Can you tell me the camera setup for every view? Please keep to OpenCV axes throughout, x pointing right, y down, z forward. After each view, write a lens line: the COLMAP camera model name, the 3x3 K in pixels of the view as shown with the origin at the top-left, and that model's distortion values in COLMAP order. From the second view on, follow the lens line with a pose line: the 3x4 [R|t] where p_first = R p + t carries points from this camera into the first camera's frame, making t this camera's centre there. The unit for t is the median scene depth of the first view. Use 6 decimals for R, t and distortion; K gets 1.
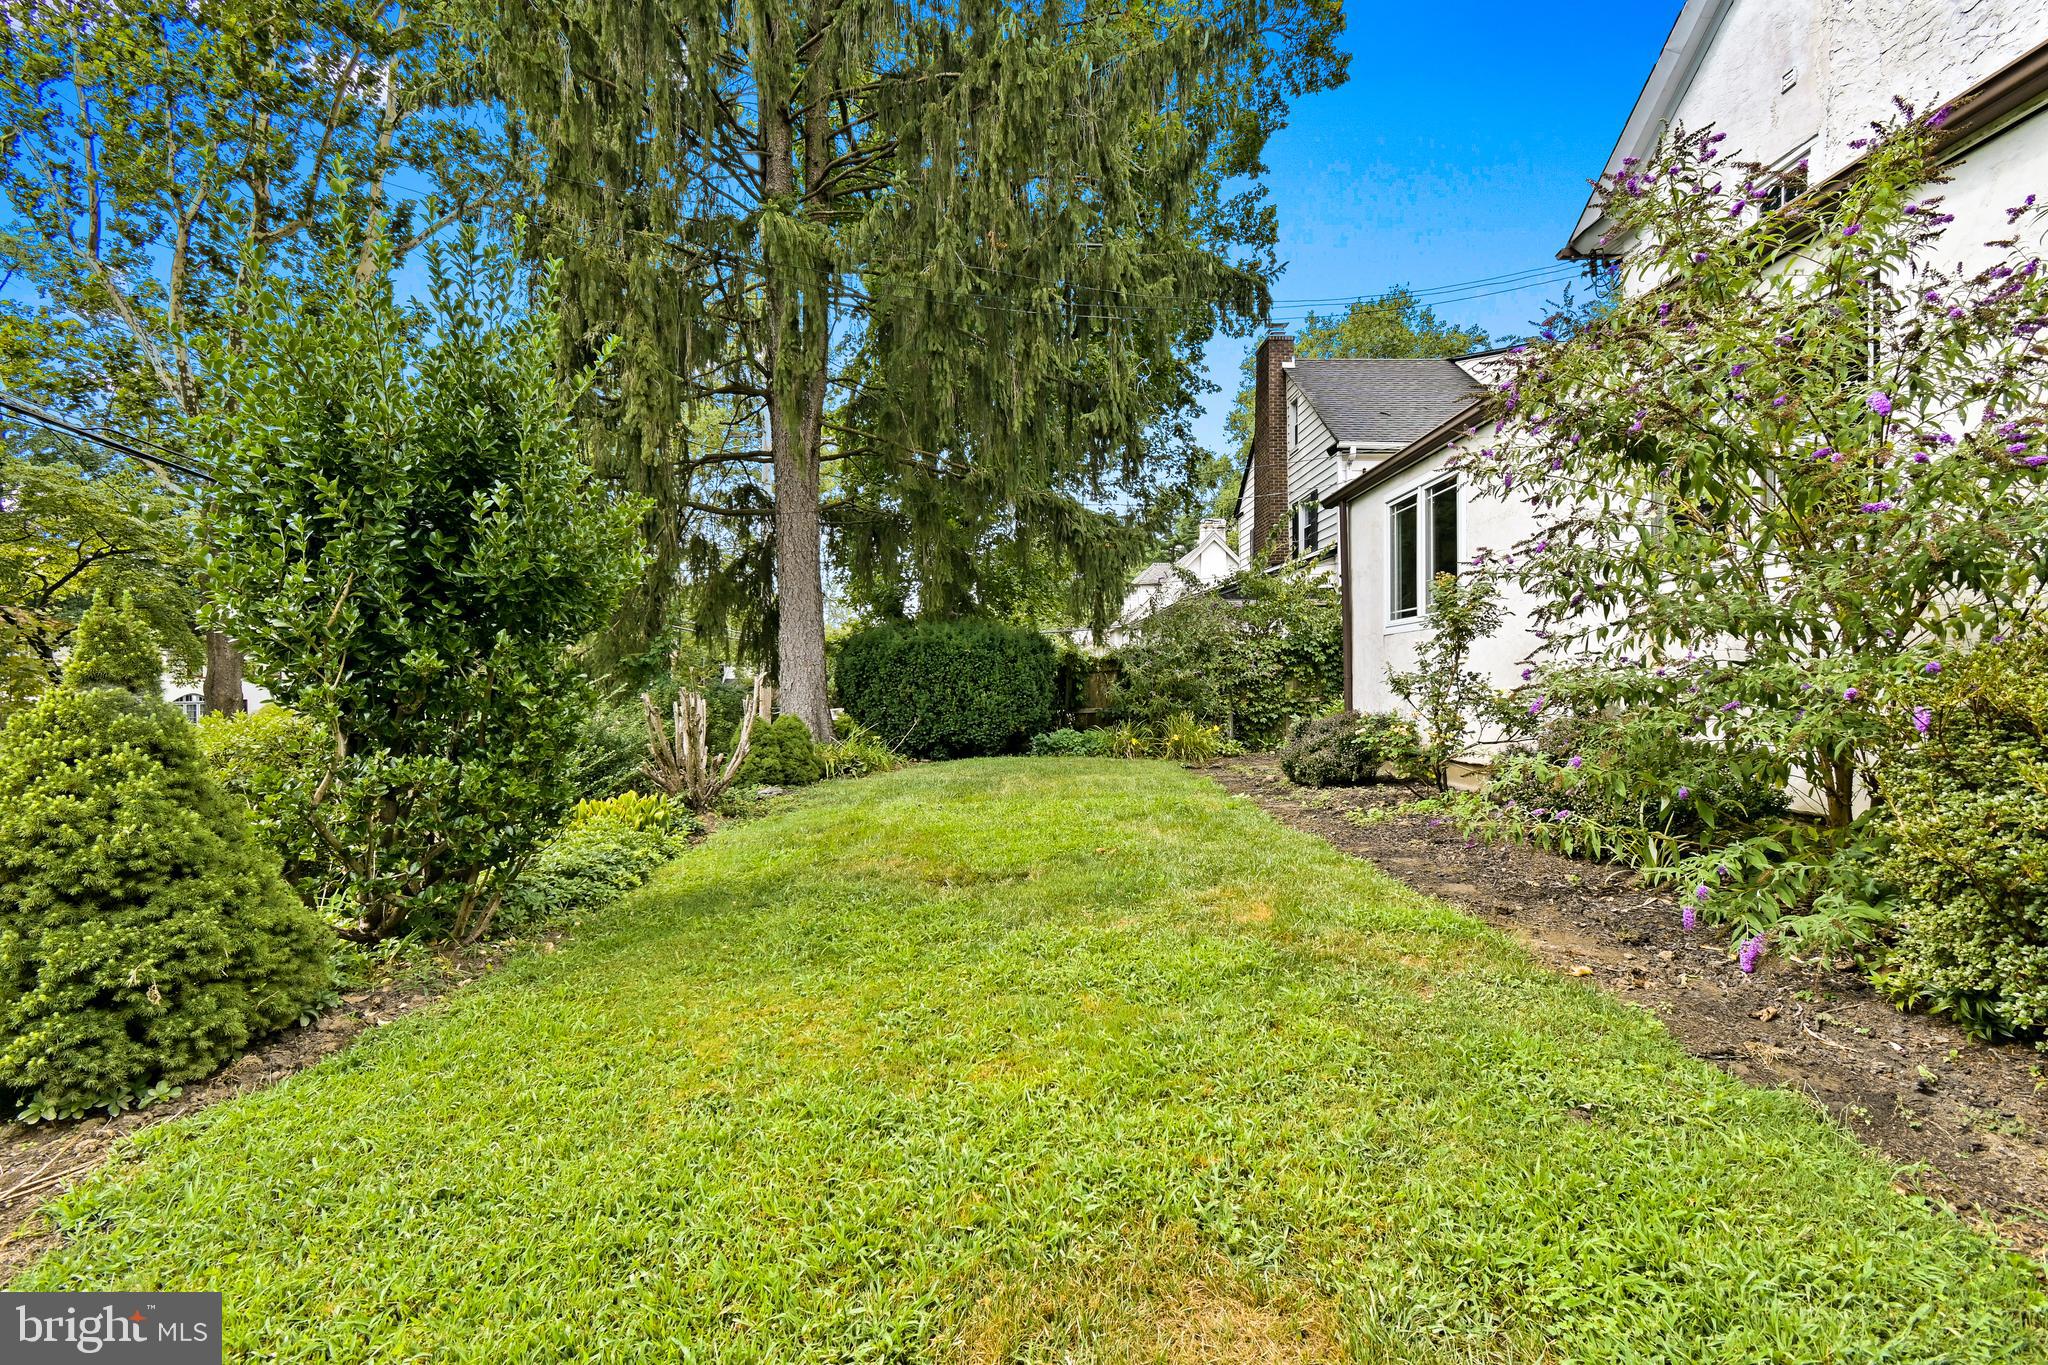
lens RADIAL K [[918.0, 0, 1020.4], [0, 918.0, 684.3], [0, 0, 1]] dist [-0.000720, -0.001040]
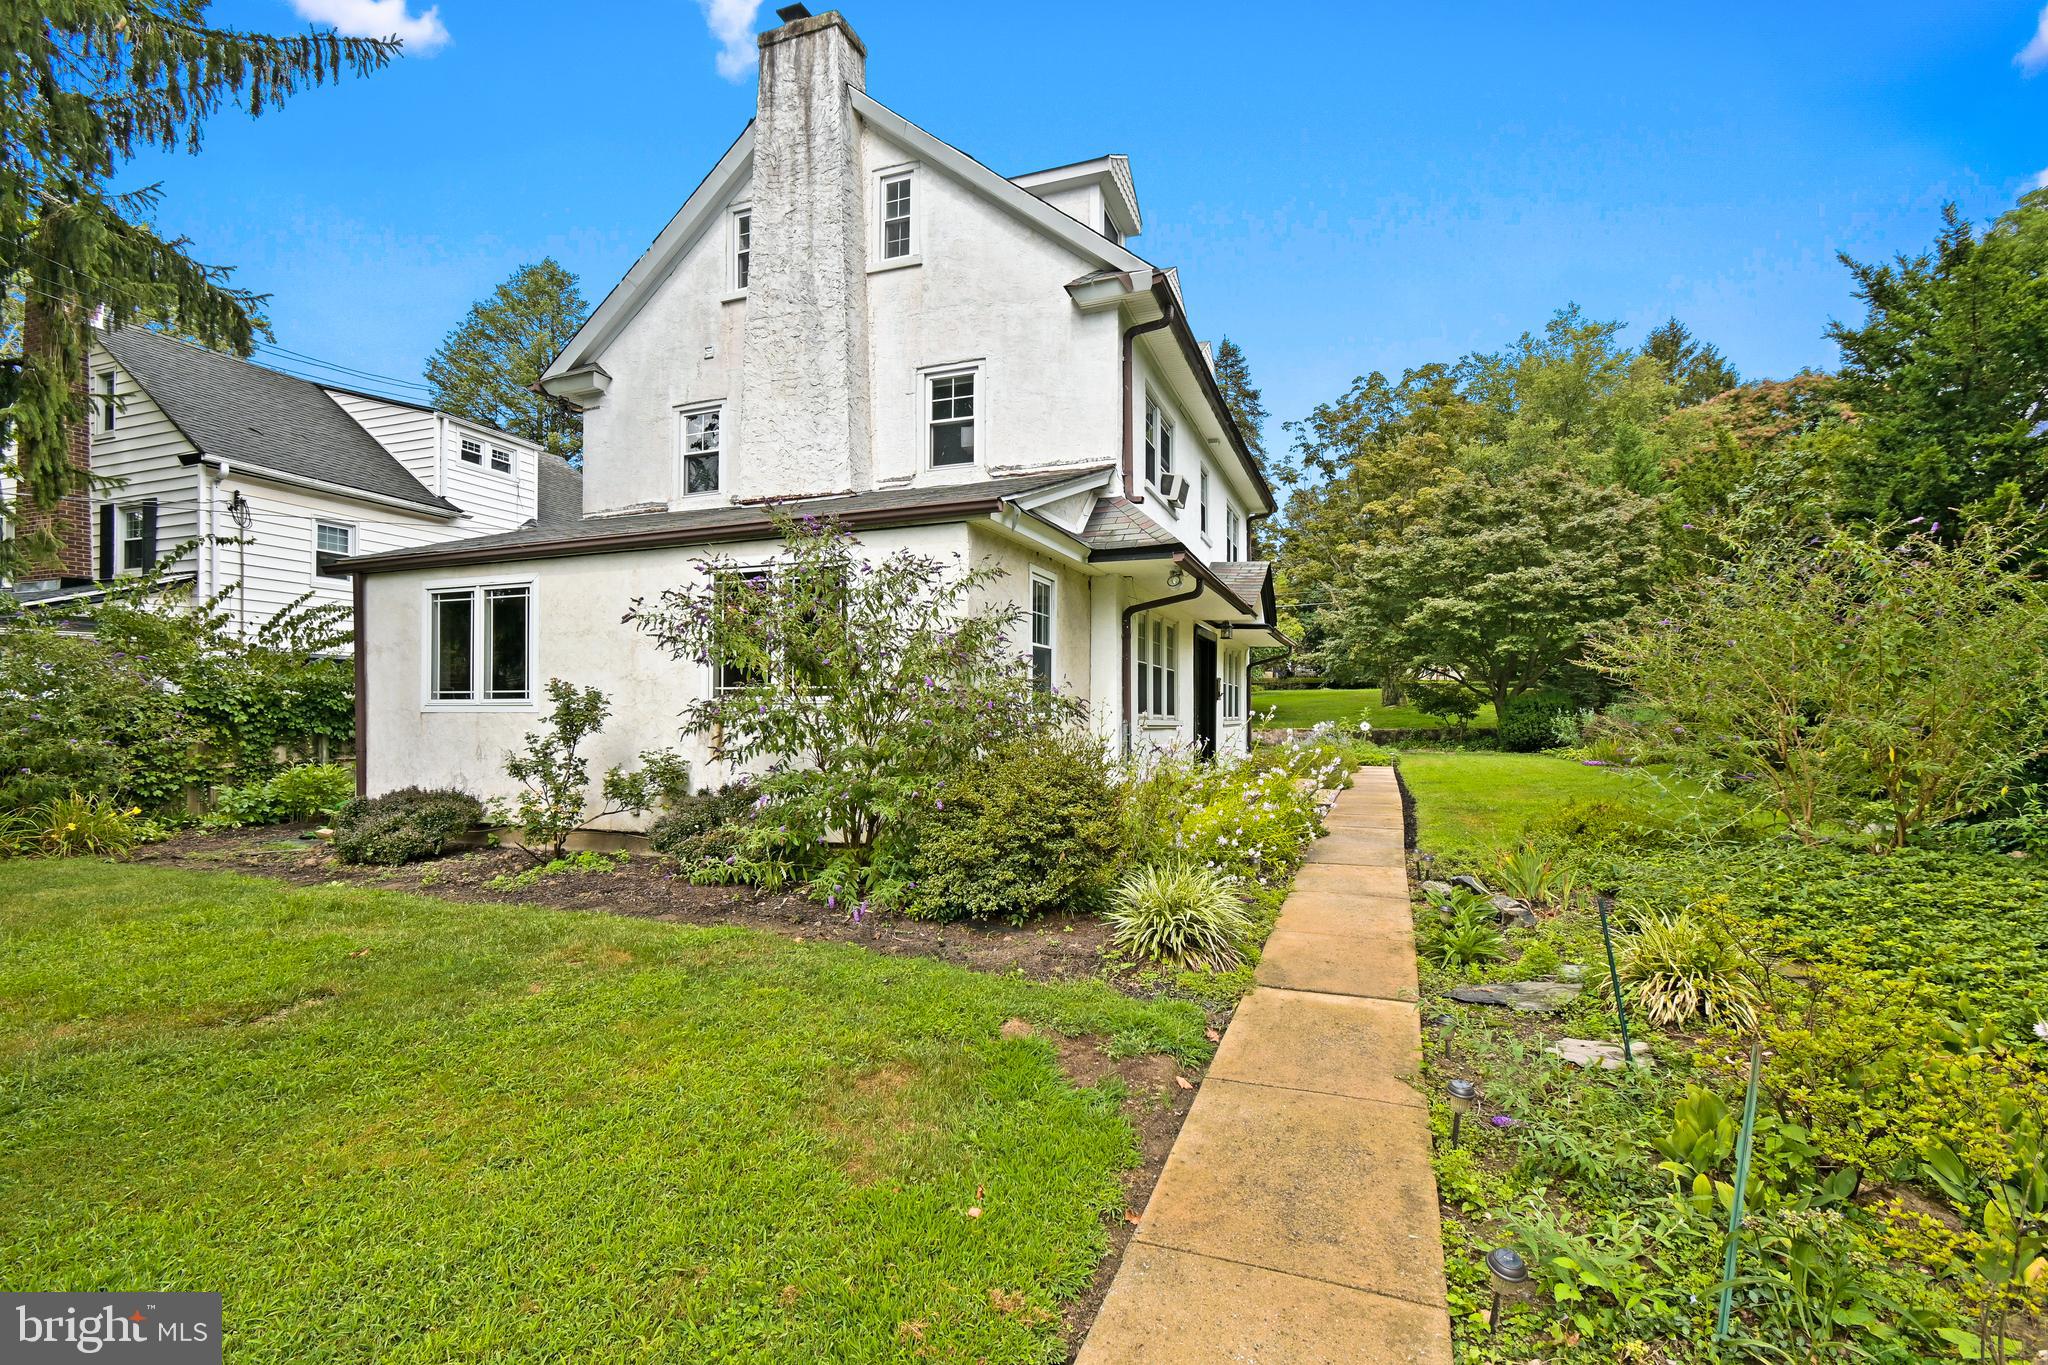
lens RADIAL K [[918.0, 0, 1019.4], [0, 918.0, 687.9], [0, 0, 1]] dist [-0.000720, -0.001040]
pose [[0.387852, 0.033269, 0.921121, -0.343815], [-0.003548, 0.999395, -0.034603, -0.051582], [-0.921715, 0.010153, 0.387735, -0.059714]]
